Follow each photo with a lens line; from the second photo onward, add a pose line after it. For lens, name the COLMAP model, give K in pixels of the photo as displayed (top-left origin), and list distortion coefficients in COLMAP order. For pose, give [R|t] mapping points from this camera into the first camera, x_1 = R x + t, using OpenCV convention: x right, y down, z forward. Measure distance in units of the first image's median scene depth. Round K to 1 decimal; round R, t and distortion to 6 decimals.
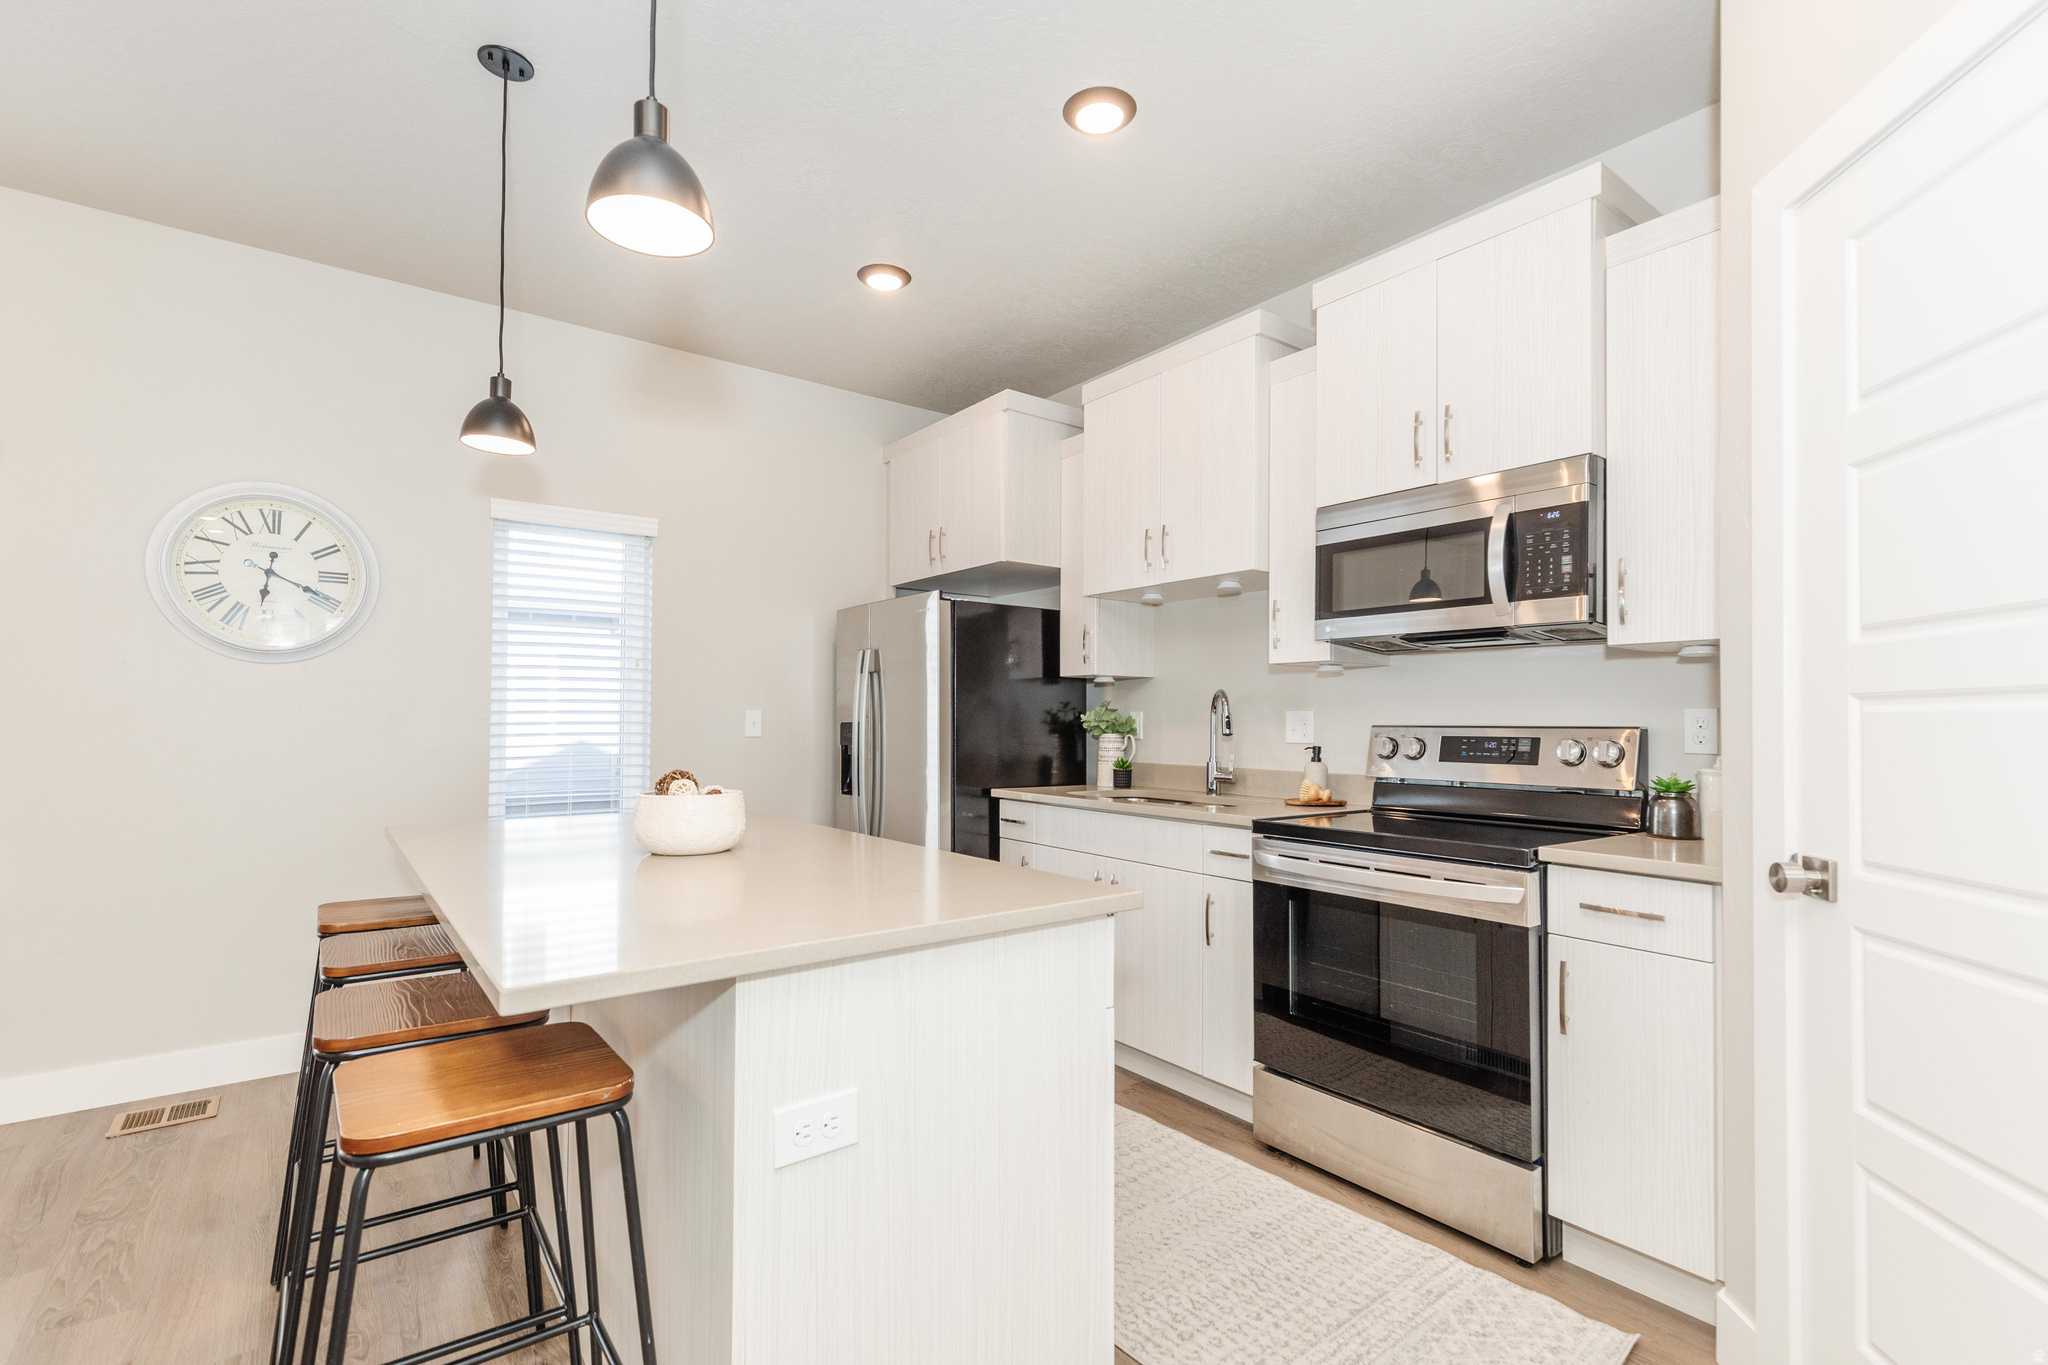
lens RADIAL K [[939.9, 0, 1021.5], [0, 939.9, 701.0], [0, 0, 1]] dist [0.010858, 0.000163]
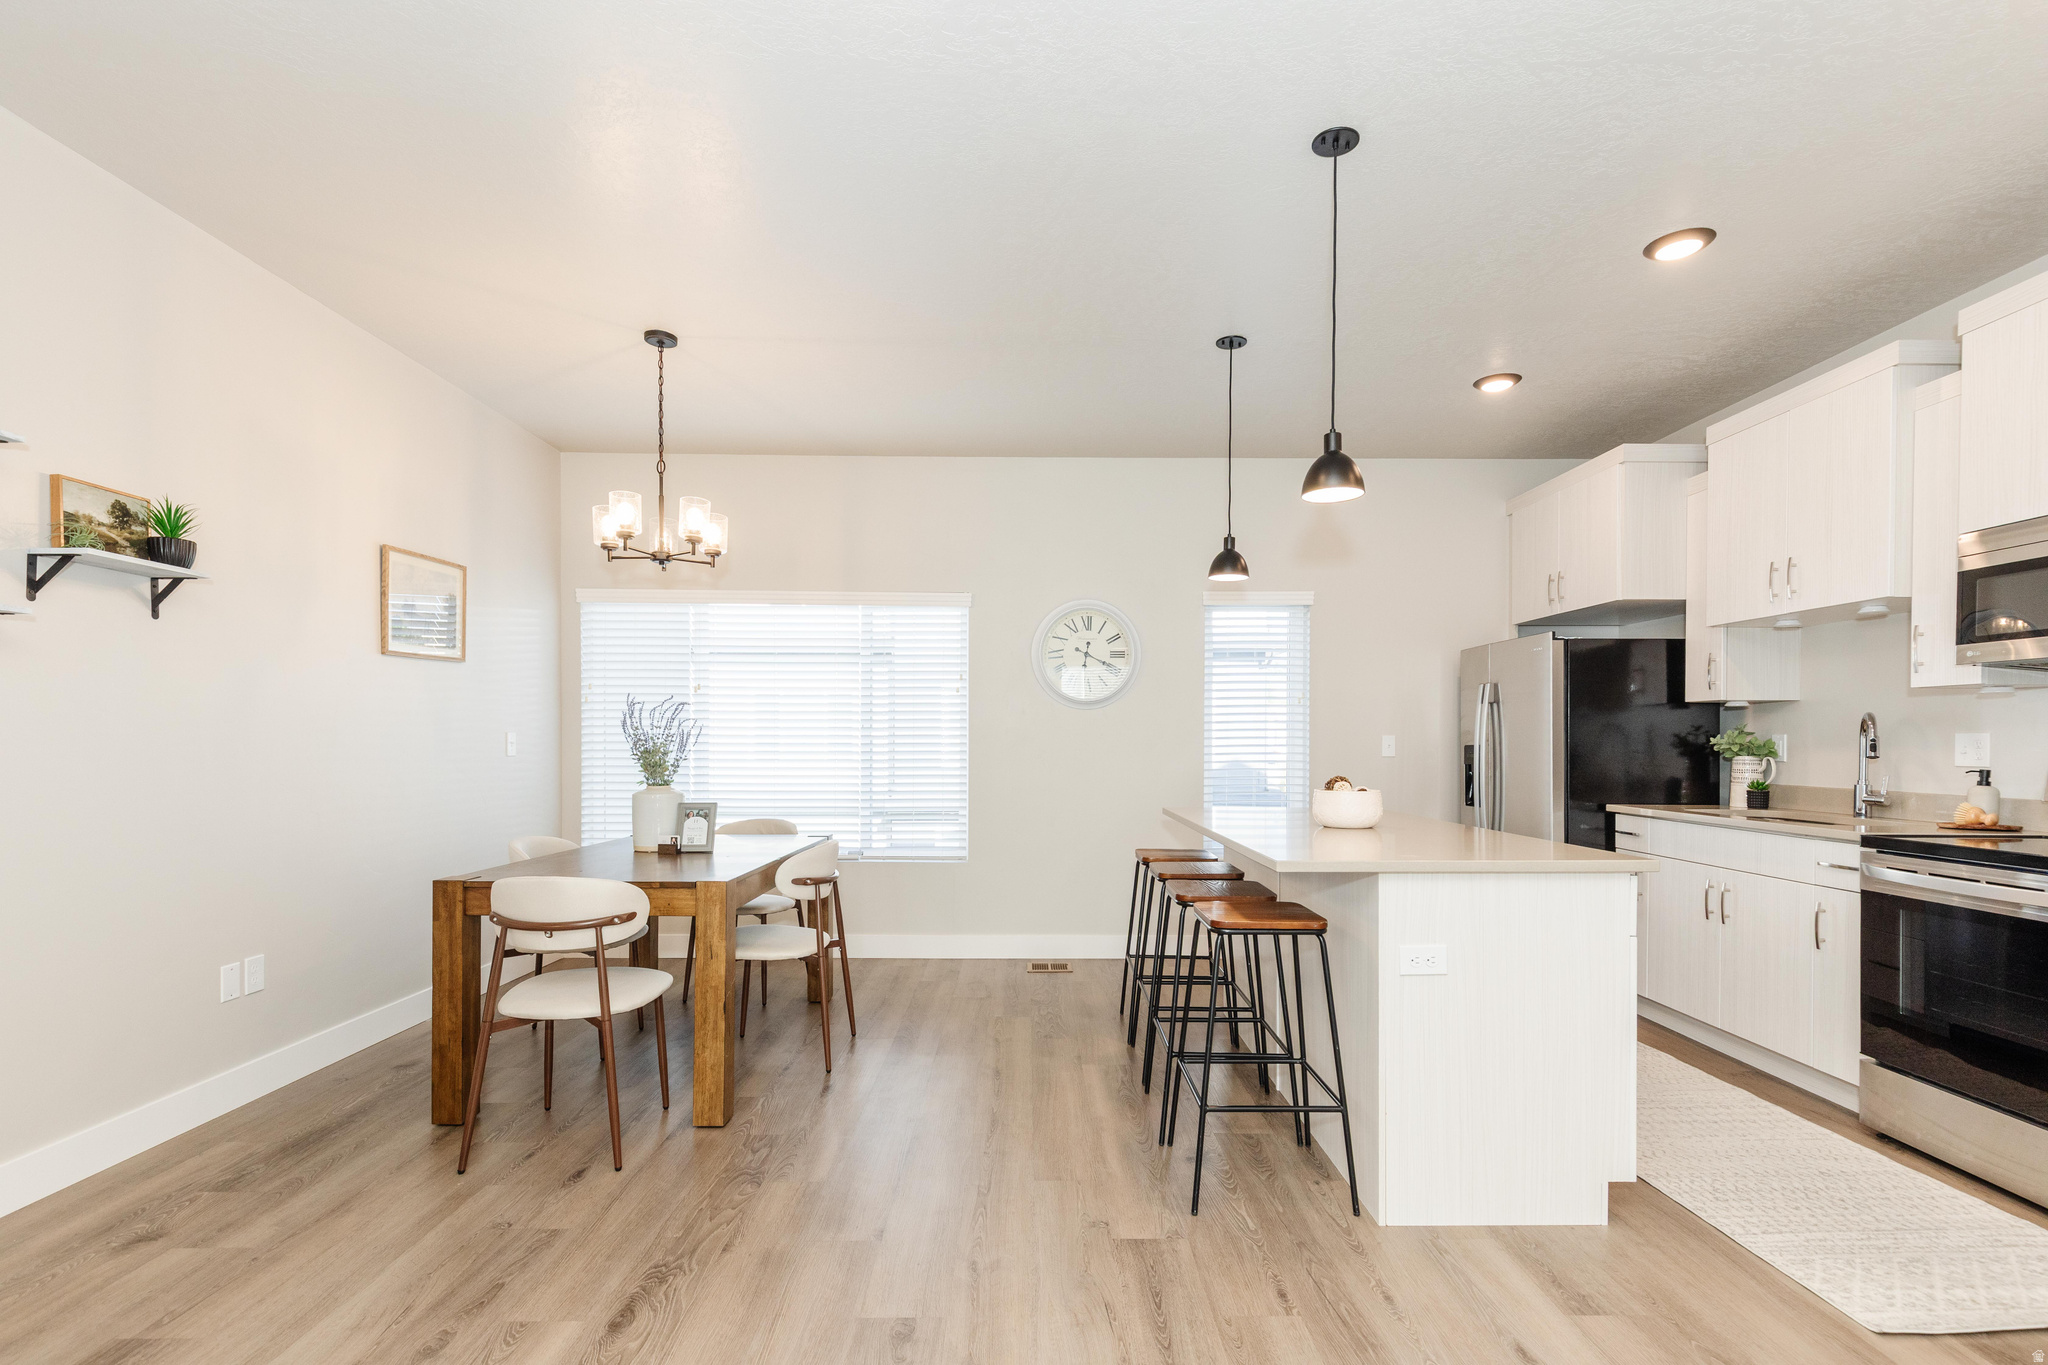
lens RADIAL K [[939.9, 0, 1035.3], [0, 939.9, 748.9], [0, 0, 1]] dist [0.010858, 0.000163]
pose [[0.803193, 0.002093, -0.595715, 0.105398], [0.014657, 0.999622, 0.023274, -0.010507], [0.595539, -0.027425, 0.802858, -0.359382]]
